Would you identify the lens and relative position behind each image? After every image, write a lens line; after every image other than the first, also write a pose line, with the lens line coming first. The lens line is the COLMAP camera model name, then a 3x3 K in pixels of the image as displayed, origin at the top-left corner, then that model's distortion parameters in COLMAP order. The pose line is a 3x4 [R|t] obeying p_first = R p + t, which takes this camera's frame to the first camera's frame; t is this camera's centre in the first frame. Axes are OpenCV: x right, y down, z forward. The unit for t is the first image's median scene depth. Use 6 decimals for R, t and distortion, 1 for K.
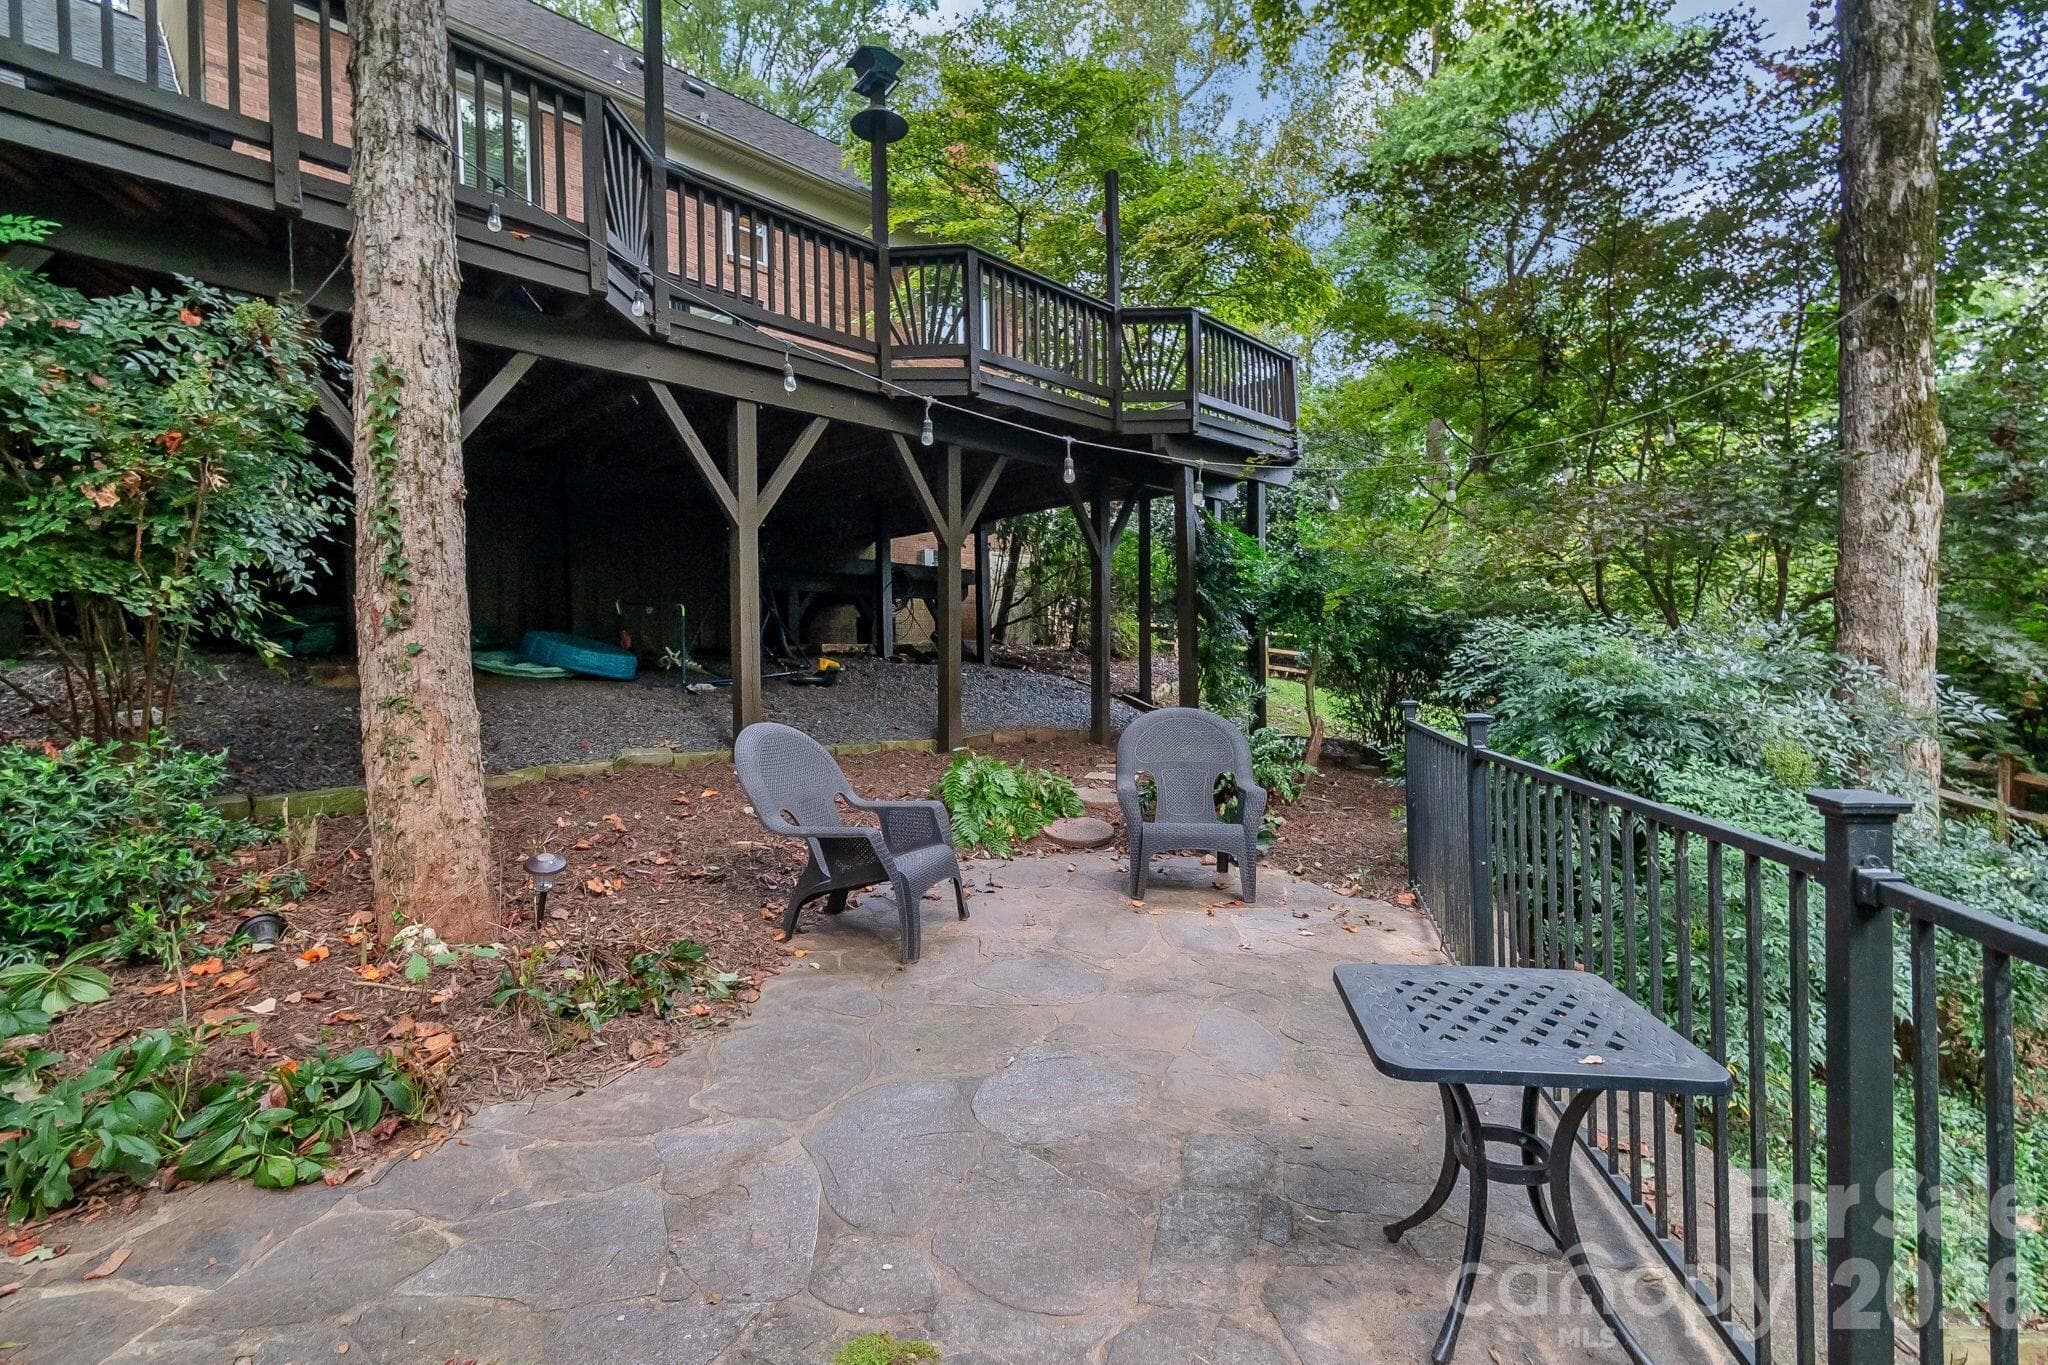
lens RADIAL K [[903.6, 0, 1024.0], [0, 903.6, 682.5], [0, 0, 1]] dist [-0.000412, -0.000030]
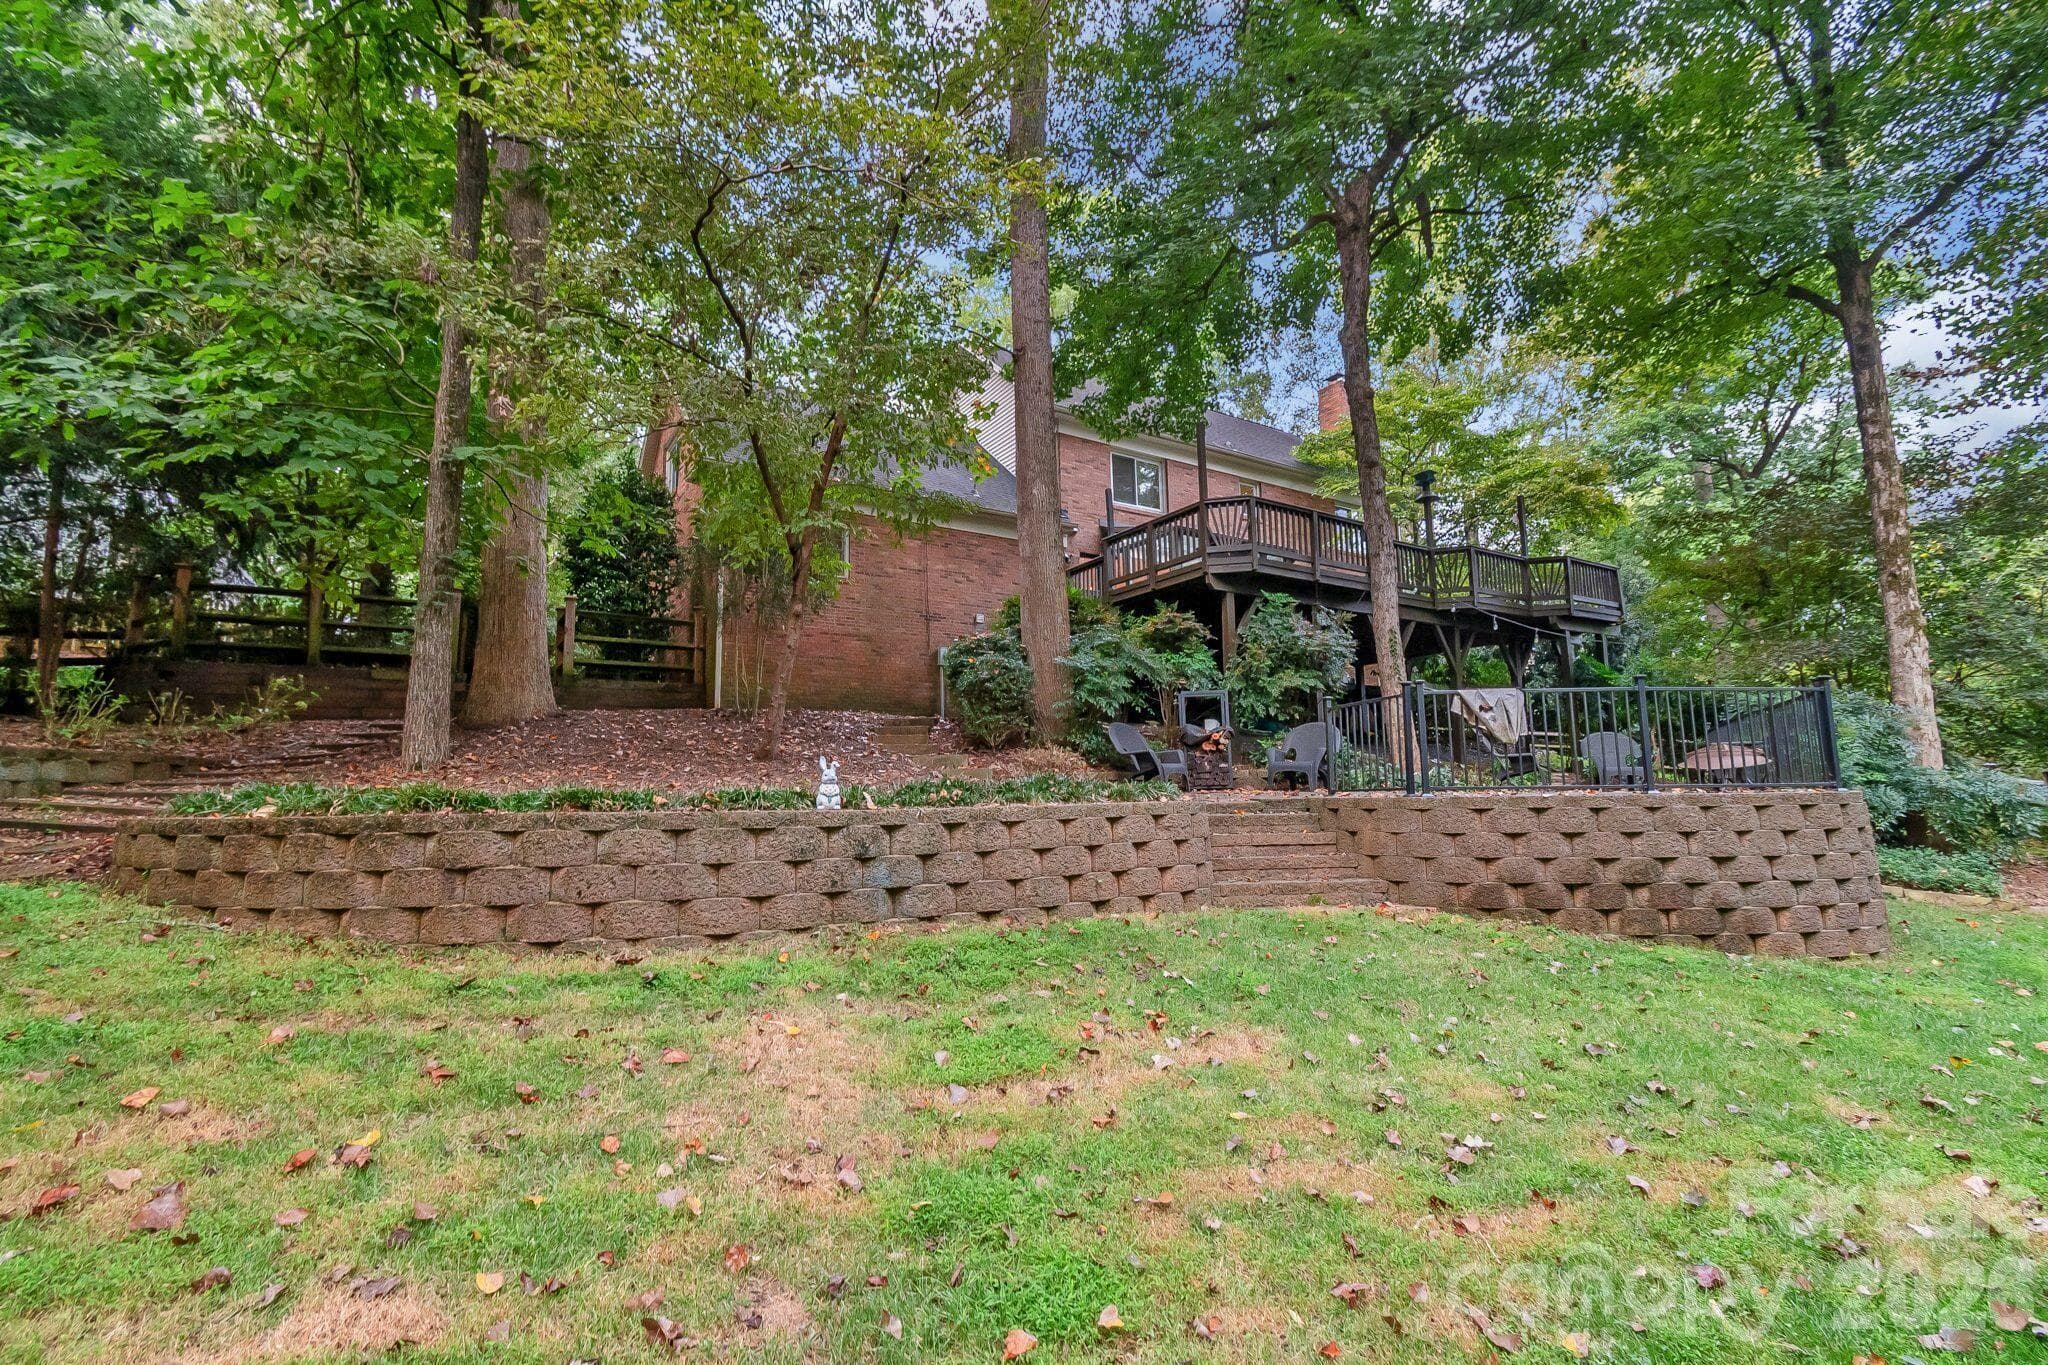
lens RADIAL K [[889.0, 0, 1024.0], [0, 889.0, 682.5], [0, 0, 1]] dist [-0.000939, -0.000225]
pose [[0.968111, -0.021981, -0.249555, -0.926191], [-0.013771, 0.989968, -0.140619, 0.314994], [0.250142, 0.139571, 0.958096, -2.184418]]
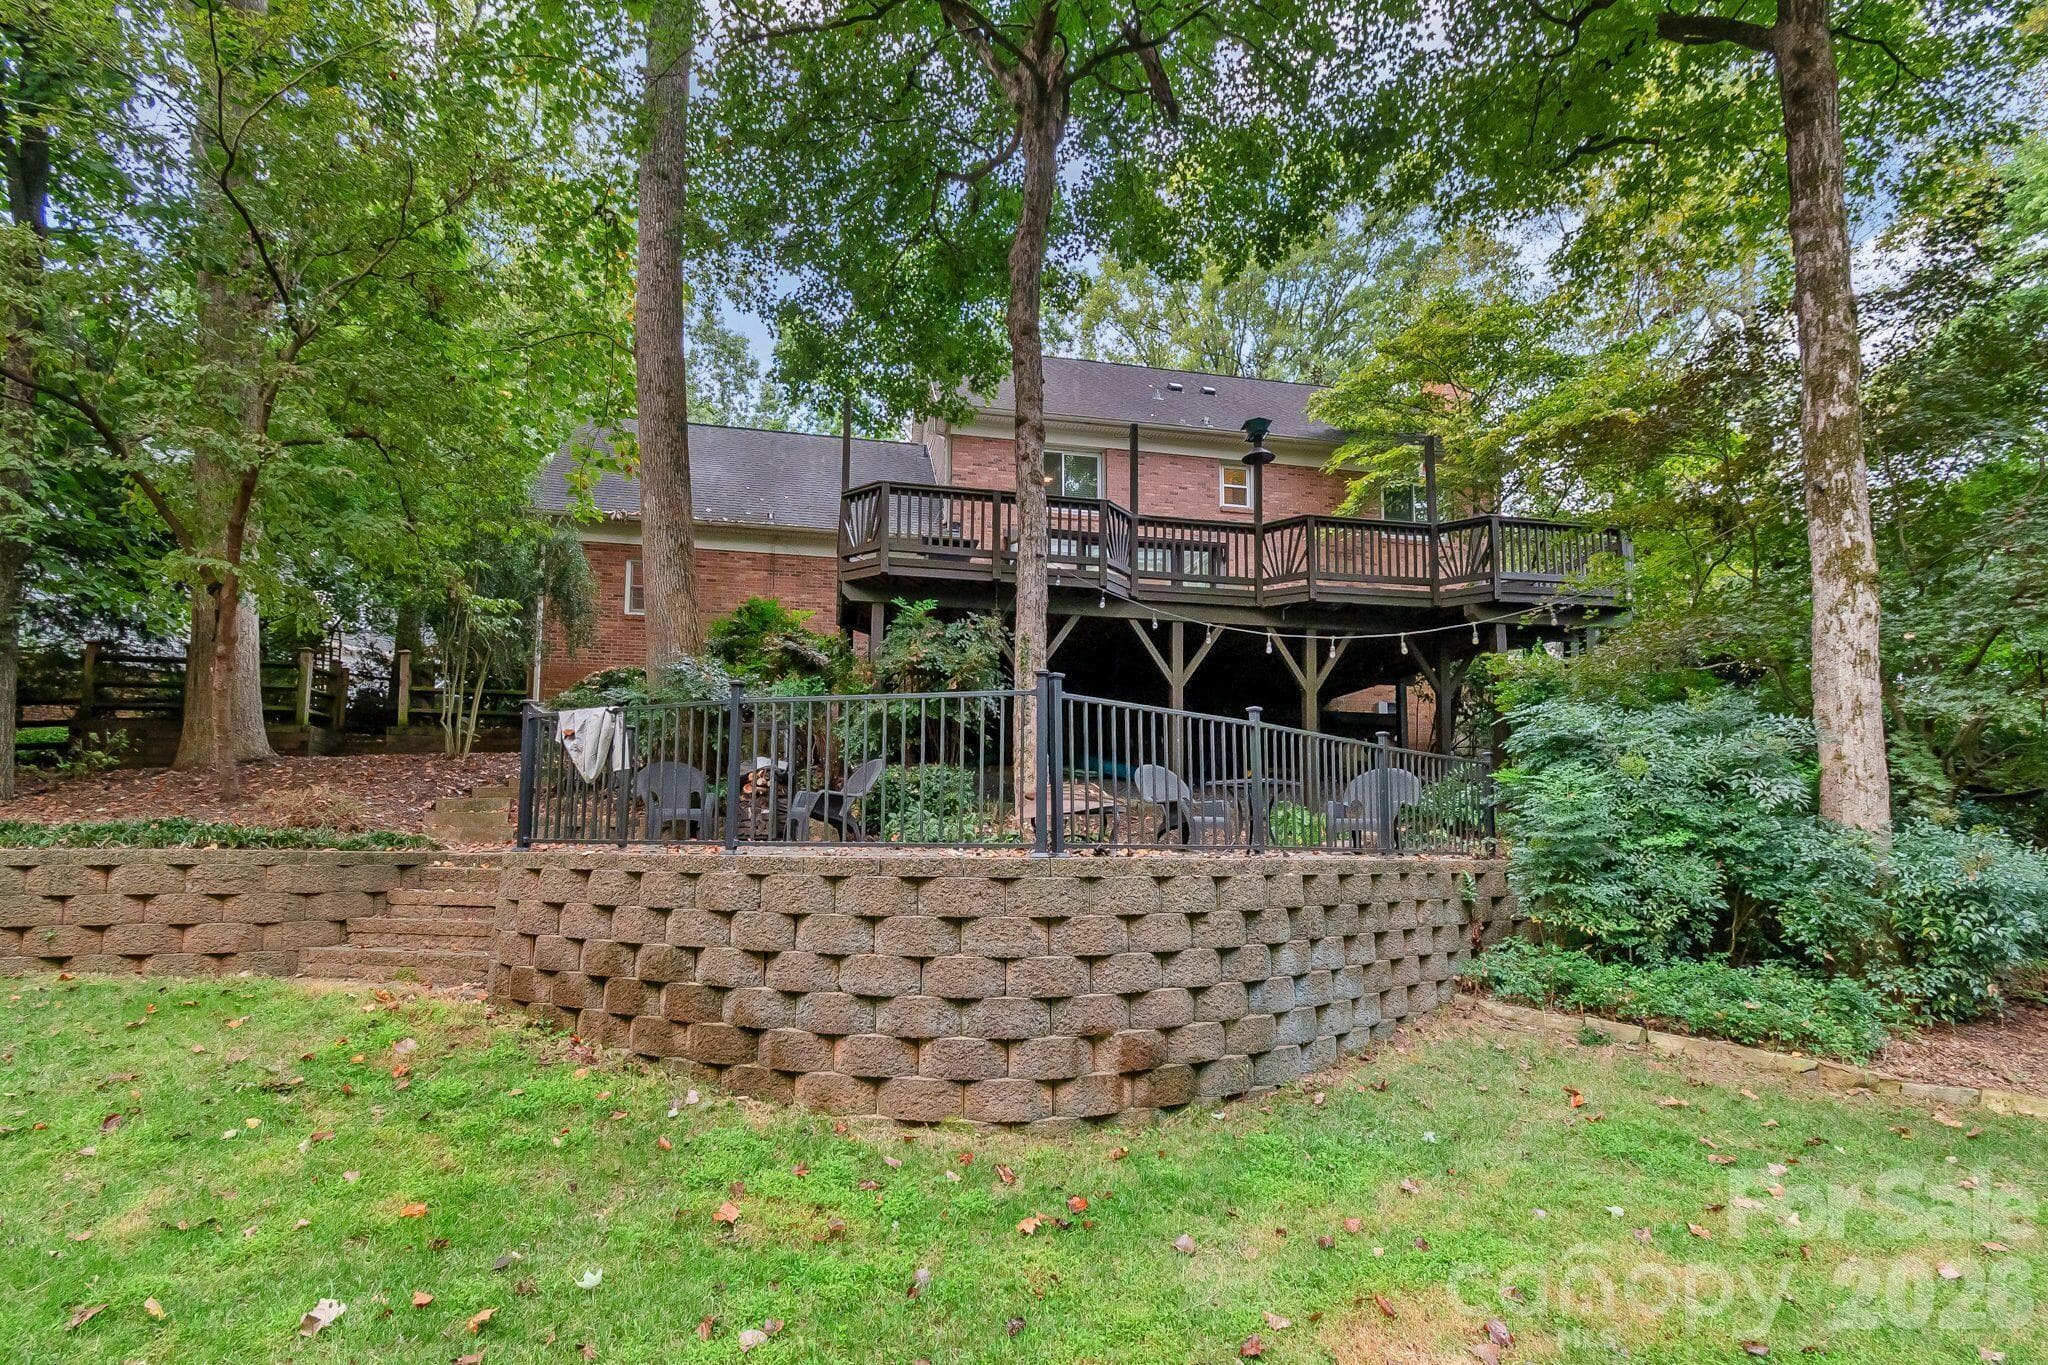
lens RADIAL K [[955.1, 0, 1015.4], [0, 955.1, 771.5], [0, 0, 1]] dist [0.000890, -0.000055]
pose [[0.821966, -0.020647, -0.569163, 0.742928], [-0.036141, 0.995438, -0.088304, 0.261664], [0.568389, 0.093153, 0.817469, -1.096962]]
